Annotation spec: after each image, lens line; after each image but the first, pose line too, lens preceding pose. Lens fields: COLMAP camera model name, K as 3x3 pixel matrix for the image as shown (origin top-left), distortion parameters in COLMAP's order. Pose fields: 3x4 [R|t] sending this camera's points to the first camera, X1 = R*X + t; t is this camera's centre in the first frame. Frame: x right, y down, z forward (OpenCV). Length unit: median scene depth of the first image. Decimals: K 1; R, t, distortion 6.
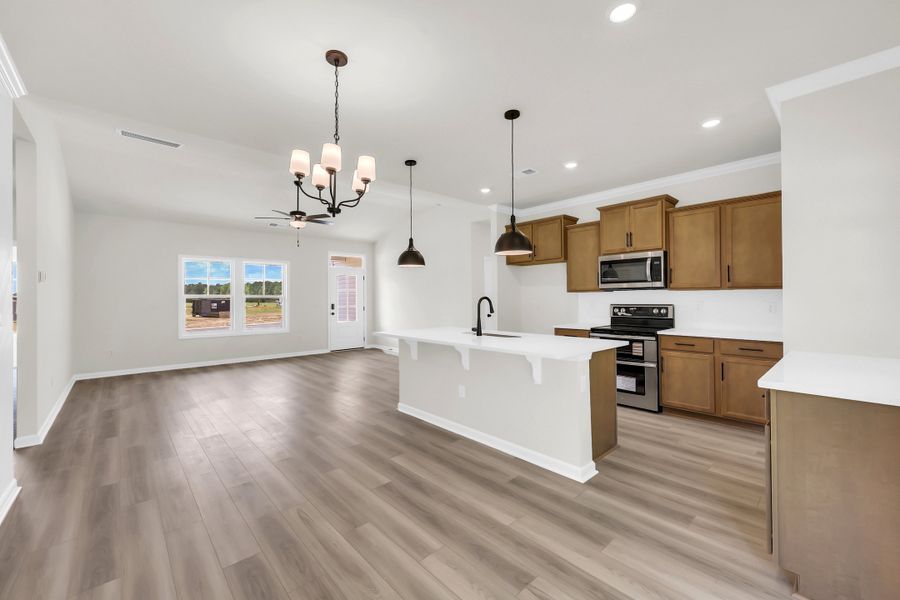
lens RADIAL K [[366.8, 0, 451.6], [0, 366.8, 295.9], [0, 0, 1]] dist [0.000622, -0.000015]
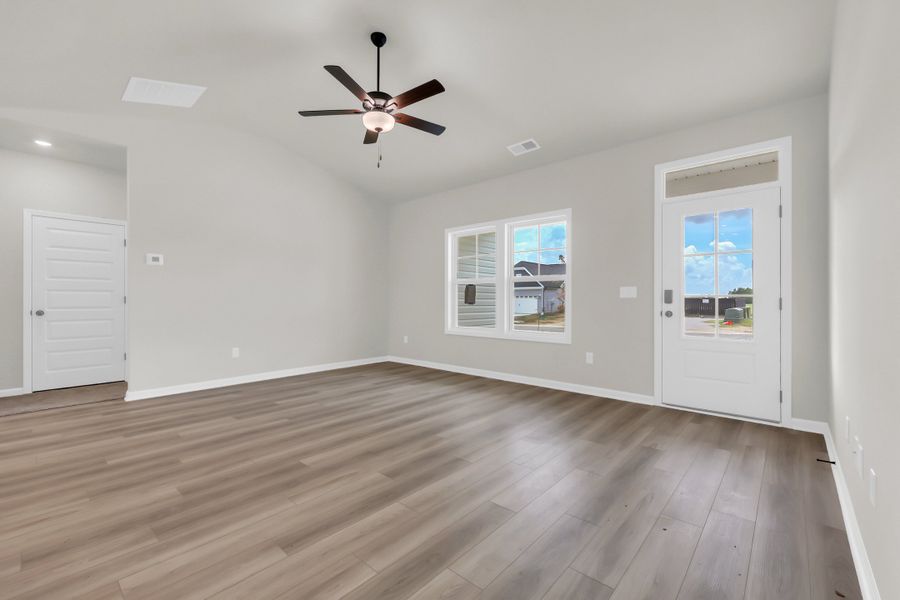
lens RADIAL K [[378.2, 0, 450.0], [0, 378.2, 300.0], [0, 0, 1]] dist [0.000633, -0.000032]
pose [[0.100632, 0.001147, -0.994923, 0.075612], [0.004719, 0.999988, 0.001631, 0.033257], [0.994913, -0.004860, 0.100626, 0.761221]]
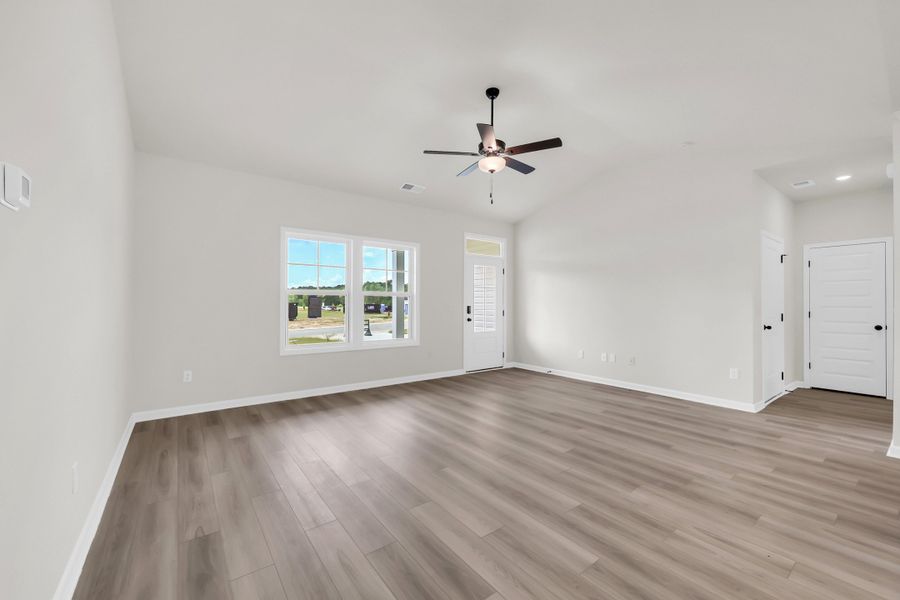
lens RADIAL K [[363.6, 0, 453.4], [0, 363.6, 305.0], [0, 0, 1]] dist [-0.001698, -0.000159]
pose [[0.996405, 0.011206, -0.083974, -0.313681], [-0.010483, 0.999904, 0.009043, 0.014668], [0.084067, -0.008130, 0.996427, 0.311192]]
